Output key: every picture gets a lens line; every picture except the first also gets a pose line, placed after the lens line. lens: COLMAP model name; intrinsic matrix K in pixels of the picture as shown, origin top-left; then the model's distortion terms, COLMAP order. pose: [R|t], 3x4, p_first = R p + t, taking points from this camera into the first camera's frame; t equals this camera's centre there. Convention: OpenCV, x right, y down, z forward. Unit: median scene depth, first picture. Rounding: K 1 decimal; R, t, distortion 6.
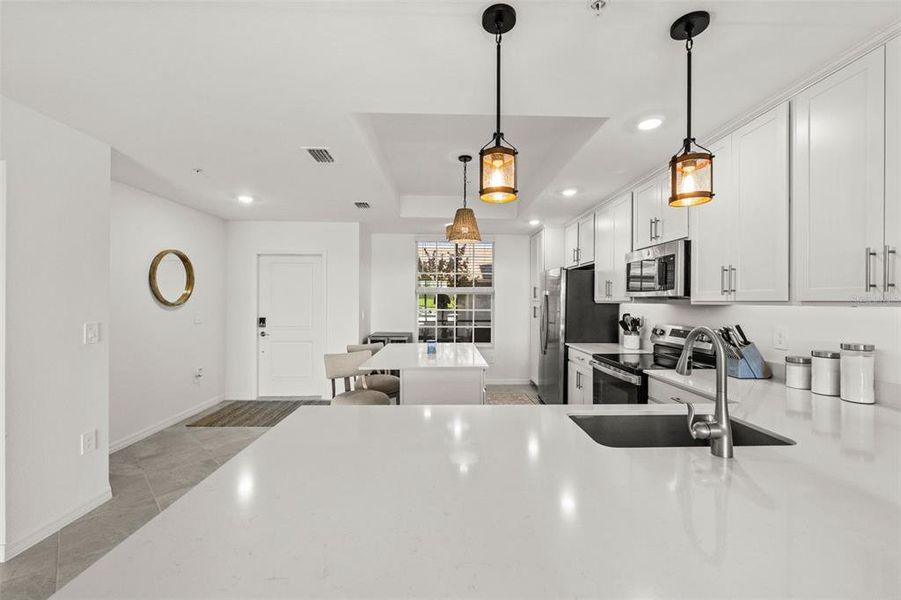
lens RADIAL K [[362.1, 0, 454.7], [0, 362.1, 299.5], [0, 0, 1]] dist [-0.000723, -0.000063]
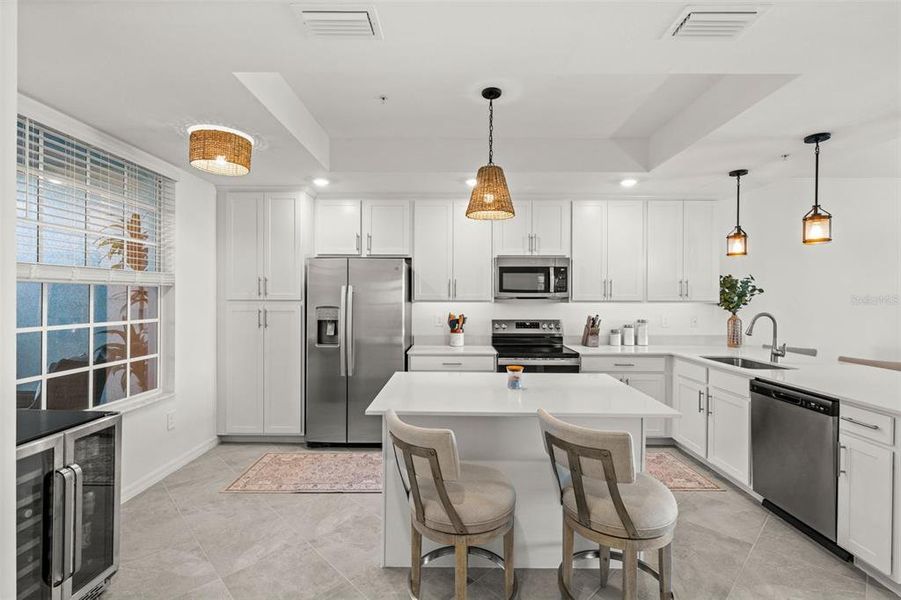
lens RADIAL K [[414.8, 0, 450.5], [0, 414.8, 300.0], [0, 0, 1]] dist [-0.000053, 0.000220]
pose [[0.044184, -0.010163, 0.998972, -0.704421], [-0.004947, 0.999934, 0.010391, -0.008710], [-0.999011, -0.005401, 0.044131, 0.973211]]
